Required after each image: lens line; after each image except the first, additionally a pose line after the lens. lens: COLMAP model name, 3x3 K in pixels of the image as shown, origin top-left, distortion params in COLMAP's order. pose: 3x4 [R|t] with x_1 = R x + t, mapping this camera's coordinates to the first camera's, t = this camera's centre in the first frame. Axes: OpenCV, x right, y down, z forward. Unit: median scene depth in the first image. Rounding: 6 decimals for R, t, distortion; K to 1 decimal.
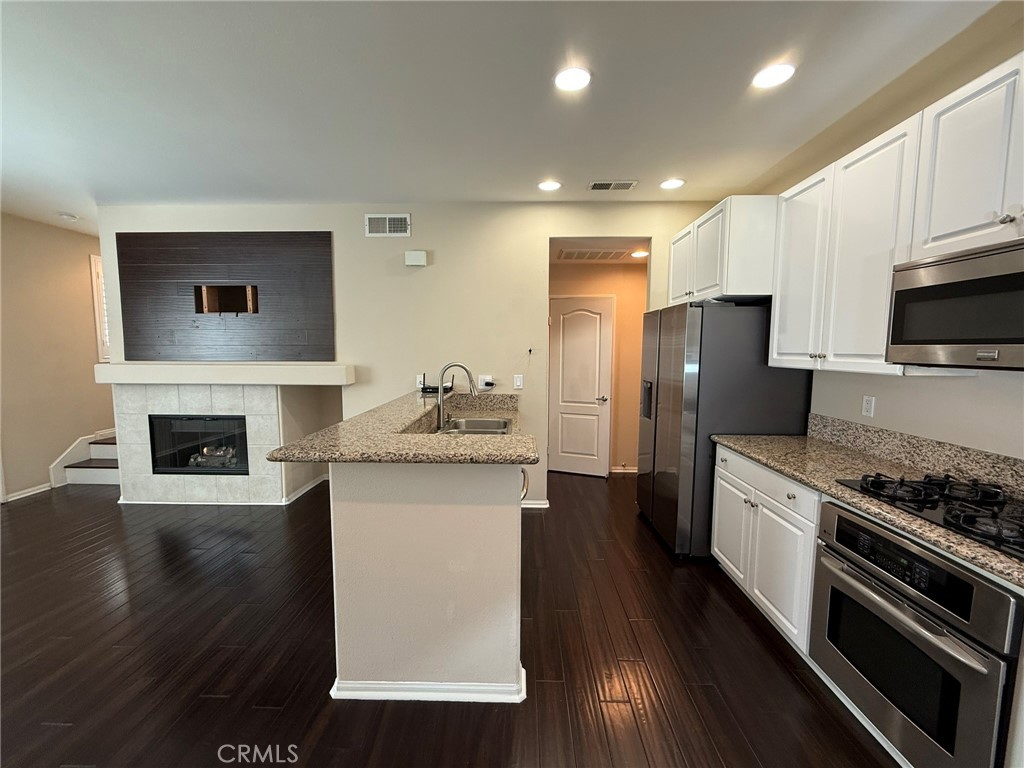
lens RADIAL K [[407.9, 0, 509.3], [0, 407.9, 384.8], [0, 0, 1]] dist [-0.000165, 0.000711]
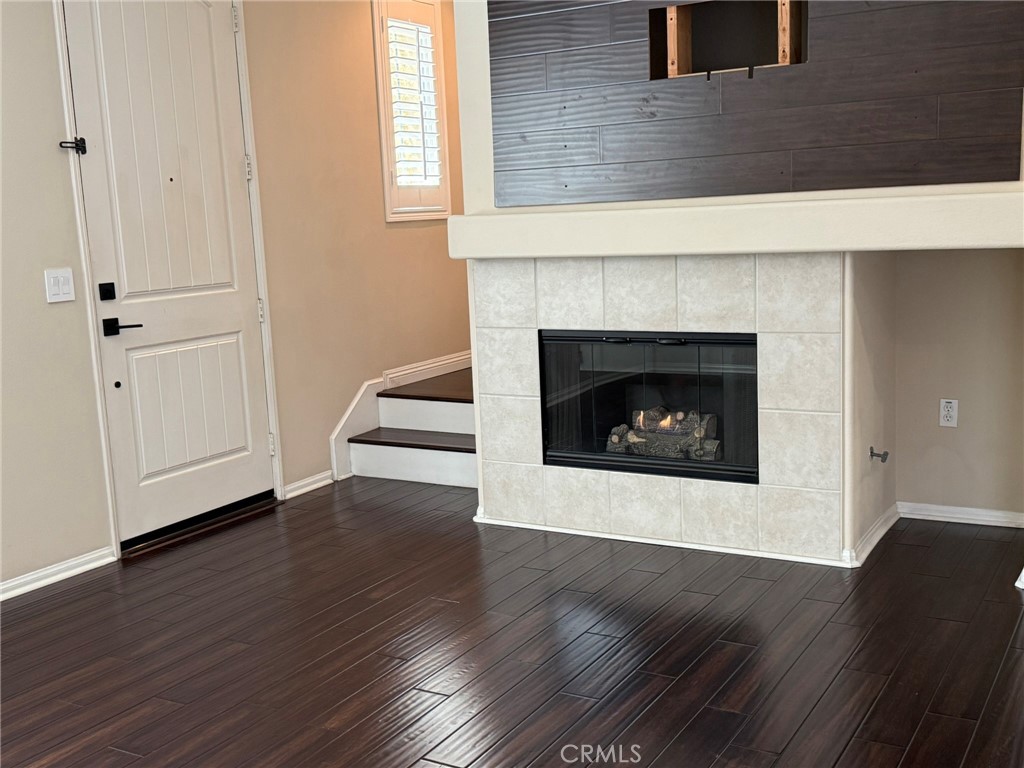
lens RADIAL K [[1157.8, 0, 506.4], [0, 1157.8, 389.2], [0, 0, 1]] dist [0.131571, 0.000000]
pose [[0.874853, 0.035765, -0.483067, -0.324502], [0.002506, 0.996923, 0.078347, 0.041692], [0.484383, -0.069752, 0.872071, -0.116847]]
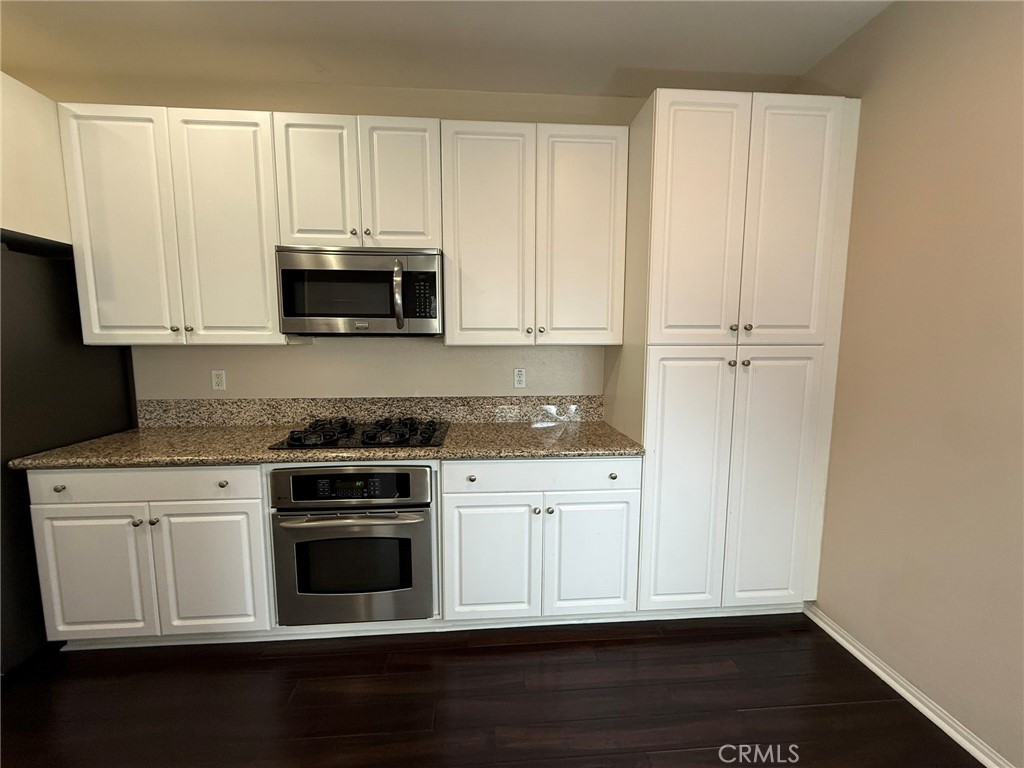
lens RADIAL K [[407.9, 0, 509.8], [0, 407.9, 384.8], [0, 0, 1]] dist [-0.000165, 0.000711]
pose [[-0.102743, -0.110960, 0.988500, -0.124596], [0.087470, 0.988901, 0.120096, 0.003154], [-0.990855, 0.098803, -0.091897, 0.234662]]
